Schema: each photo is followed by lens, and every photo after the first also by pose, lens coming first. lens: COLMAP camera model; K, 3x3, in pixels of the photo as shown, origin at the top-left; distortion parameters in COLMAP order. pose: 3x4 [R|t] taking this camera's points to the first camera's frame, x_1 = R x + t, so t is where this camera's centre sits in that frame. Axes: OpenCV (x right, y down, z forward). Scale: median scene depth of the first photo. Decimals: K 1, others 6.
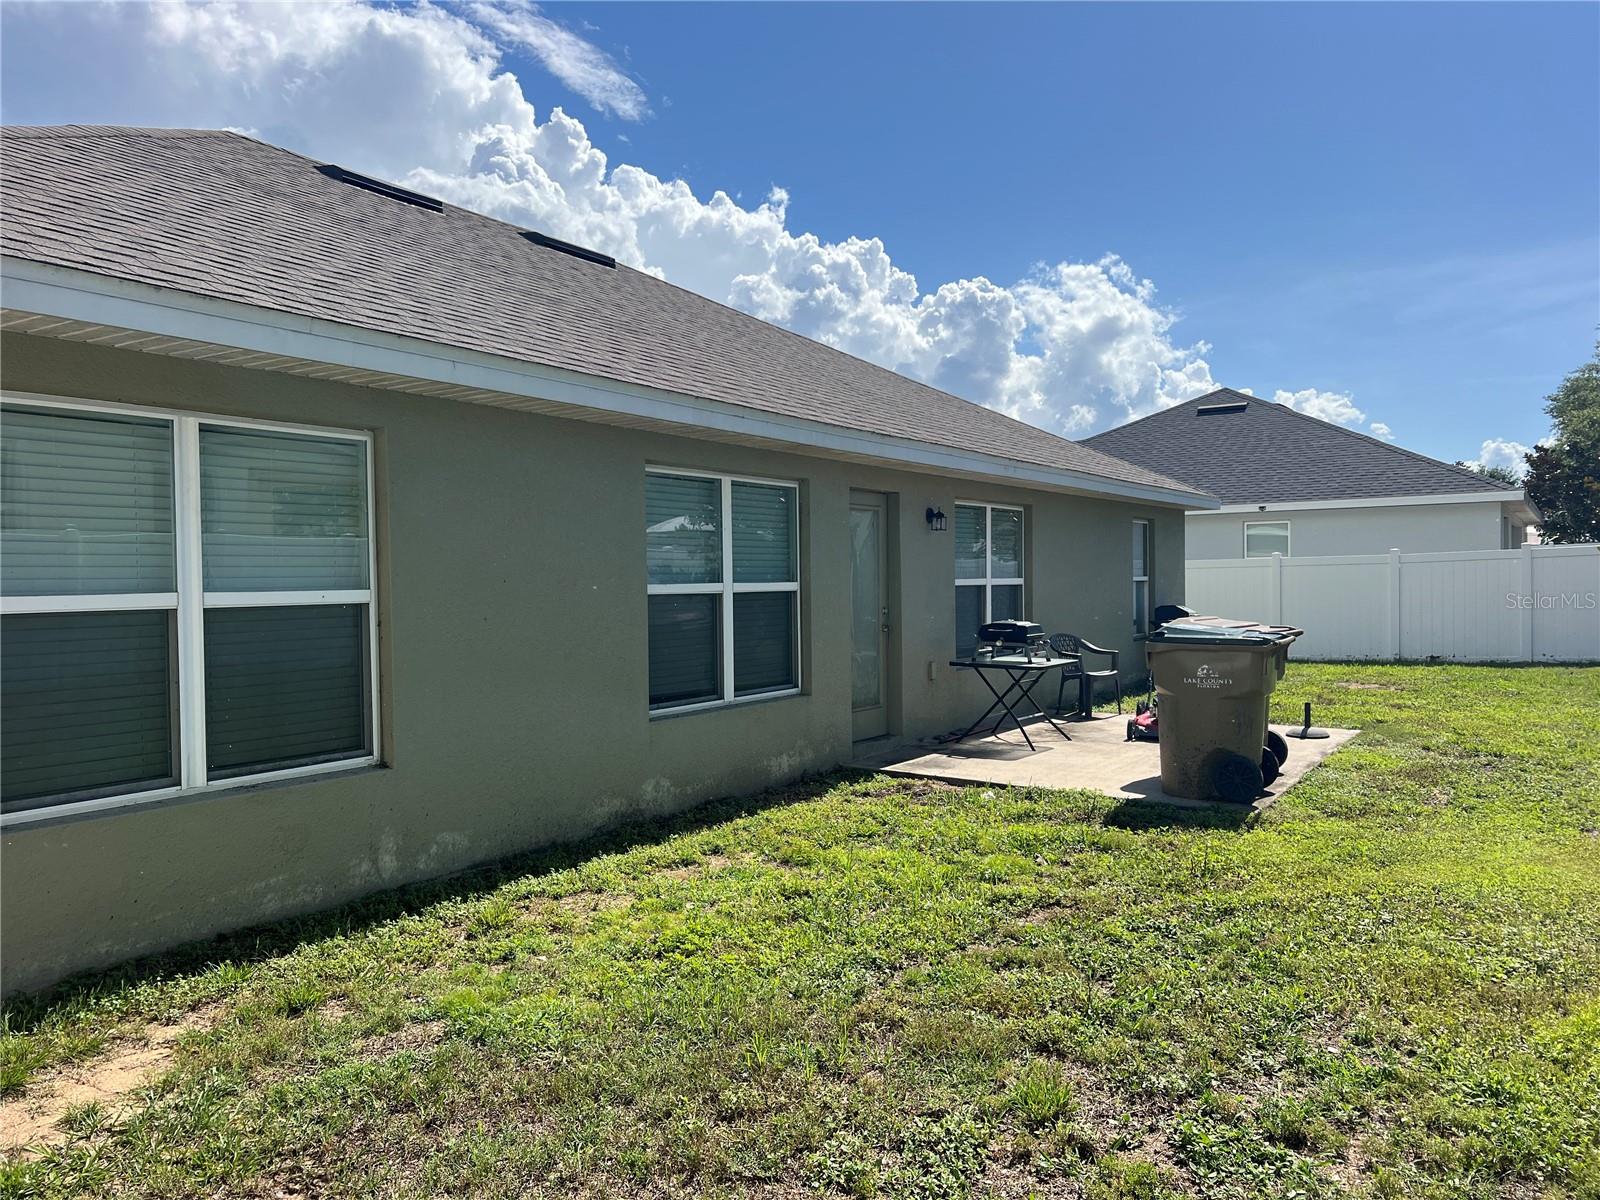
lens RADIAL K [[1226.3, 0, 807.2], [0, 1226.3, 599.7], [0, 0, 1]] dist [0.007056, 0.000892]
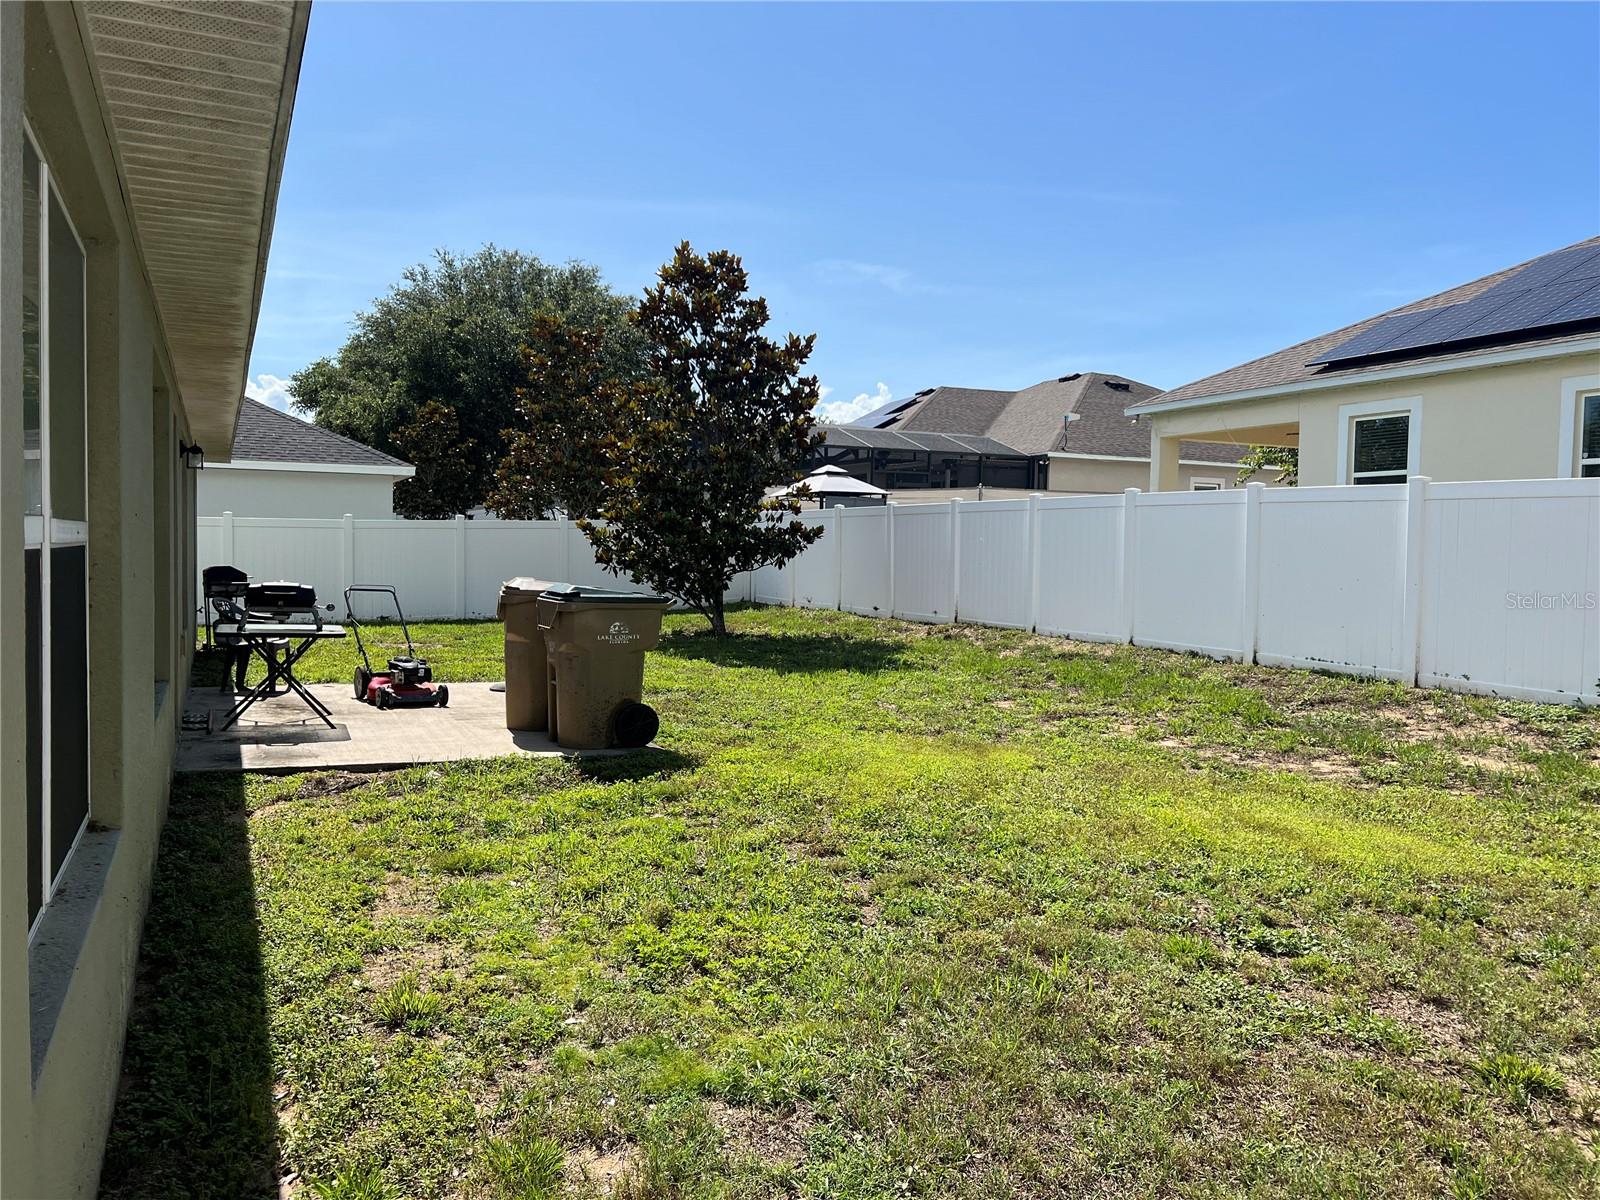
lens RADIAL K [[1226.3, 0, 807.2], [0, 1226.3, 599.7], [0, 0, 1]] dist [0.007056, 0.000892]
pose [[0.539932, -0.016442, 0.841548, -0.373037], [-0.007404, 0.999678, 0.024282, 0.005321], [-0.841676, -0.019341, 0.539636, 0.226464]]
